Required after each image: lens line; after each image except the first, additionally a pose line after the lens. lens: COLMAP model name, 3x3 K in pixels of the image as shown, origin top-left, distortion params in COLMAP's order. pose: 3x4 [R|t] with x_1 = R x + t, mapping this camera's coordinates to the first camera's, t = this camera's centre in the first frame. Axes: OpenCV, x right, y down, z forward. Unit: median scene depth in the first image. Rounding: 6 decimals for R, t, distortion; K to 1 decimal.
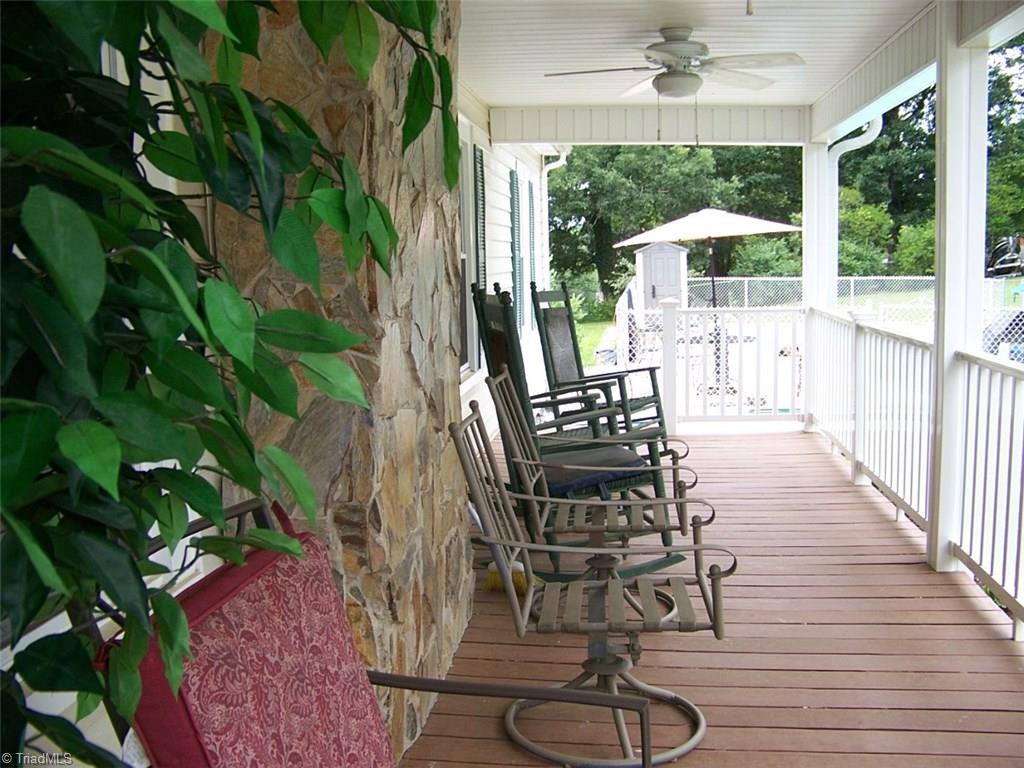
lens RADIAL K [[1112.4, 0, 511.8], [0, 1112.4, 414.1], [0, 0, 1]] dist [-0.279519, 0.353674]
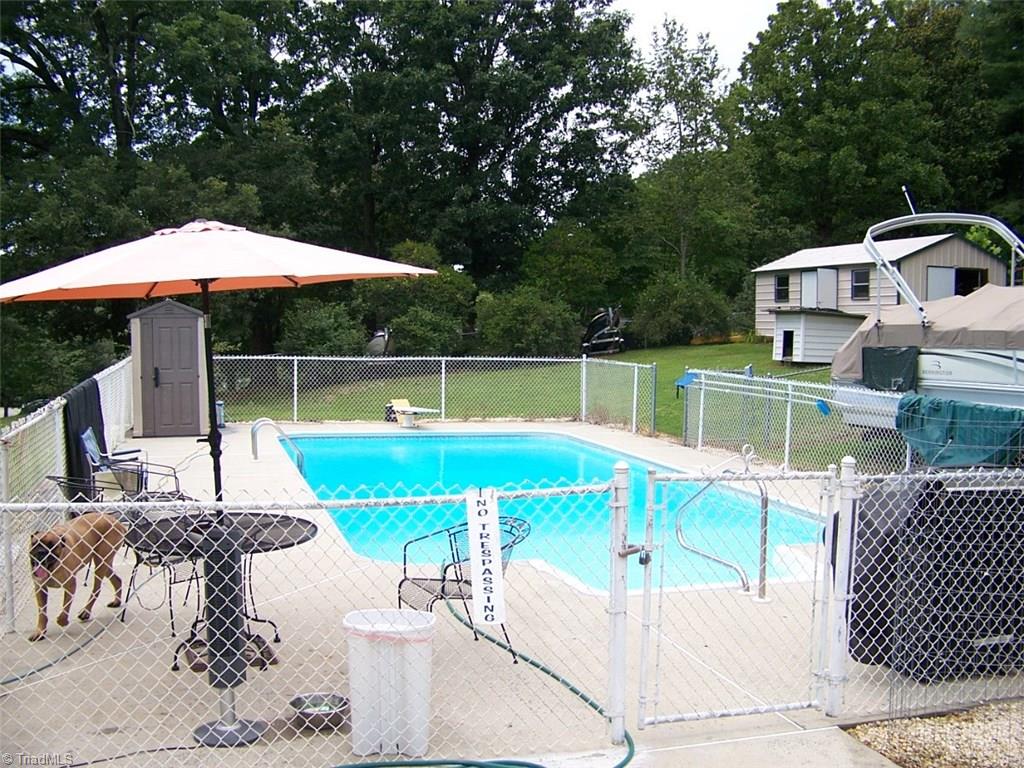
lens RADIAL K [[1112.4, 0, 511.8], [0, 1112.4, 414.1], [0, 0, 1]] dist [-0.279519, 0.353674]
pose [[0.920310, 0.006839, 0.391129, 0.045157], [0.016234, 0.998318, -0.055654, -0.031640], [-0.390852, 0.057569, 0.918652, 0.205580]]
